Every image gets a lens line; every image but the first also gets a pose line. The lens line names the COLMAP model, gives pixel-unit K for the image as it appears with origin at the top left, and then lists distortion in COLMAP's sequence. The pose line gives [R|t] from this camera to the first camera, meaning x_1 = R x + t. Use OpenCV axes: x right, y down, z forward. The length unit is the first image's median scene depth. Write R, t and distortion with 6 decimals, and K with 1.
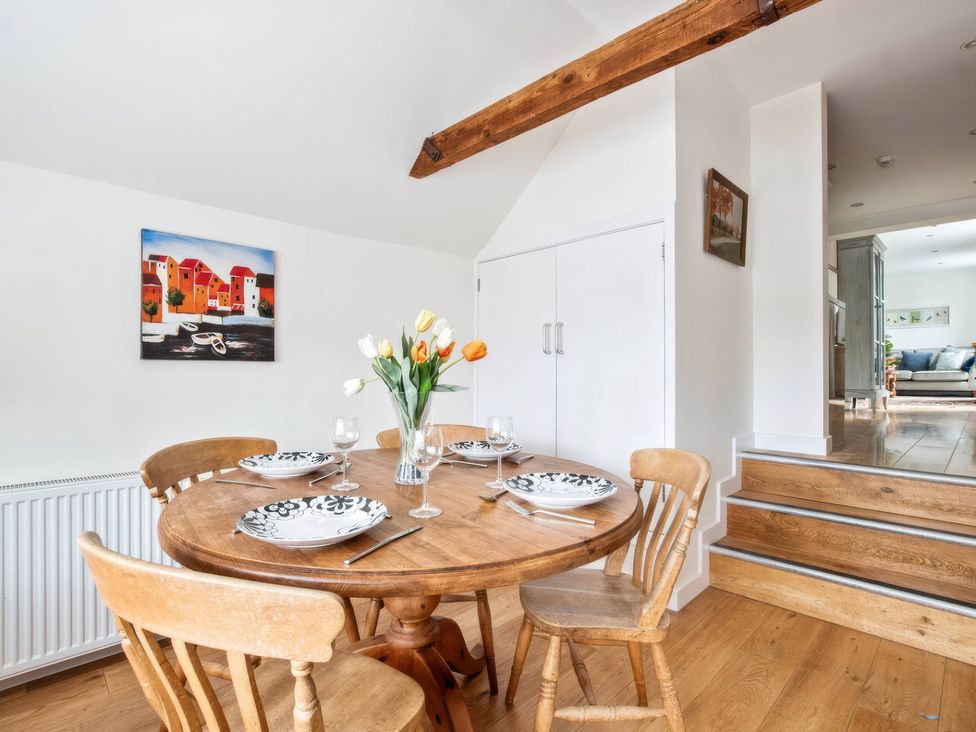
lens RADIAL K [[496.0, 0, 487.3], [0, 496.0, 355.4], [0, 0, 1]] dist [-0.002299, -0.000765]
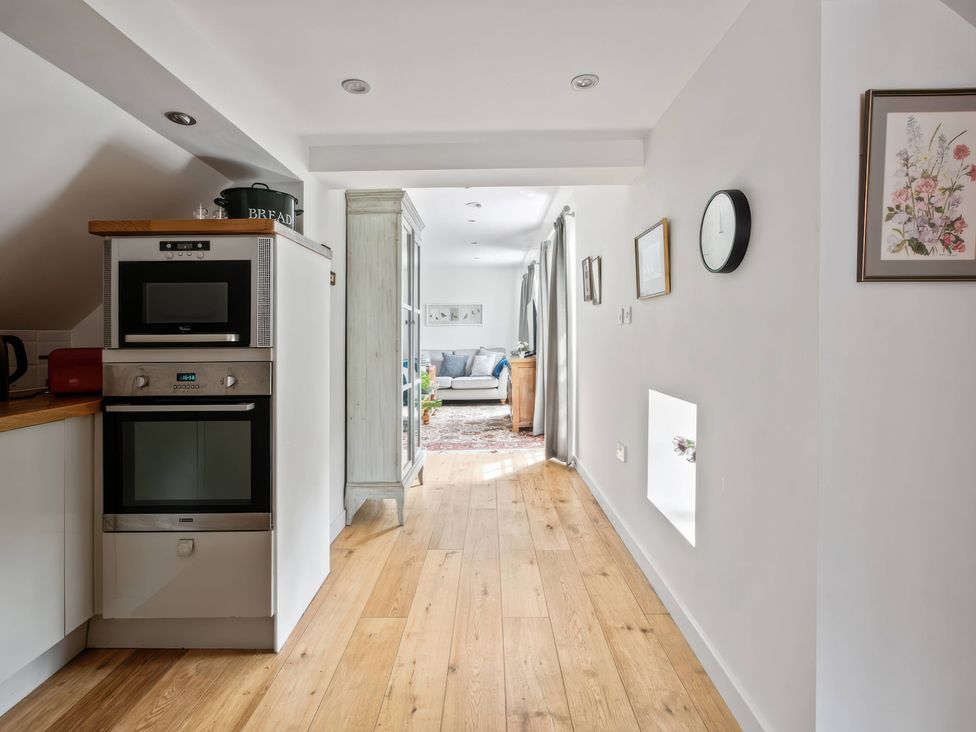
lens RADIAL K [[494.2, 0, 485.8], [0, 494.2, 331.4], [0, 0, 1]] dist [0.003886, 0.000096]
pose [[0.708243, -0.000844, 0.705968, 0.282934], [-0.008973, 0.999908, 0.010198, -0.060031], [-0.705912, -0.013557, 0.708170, 0.337132]]
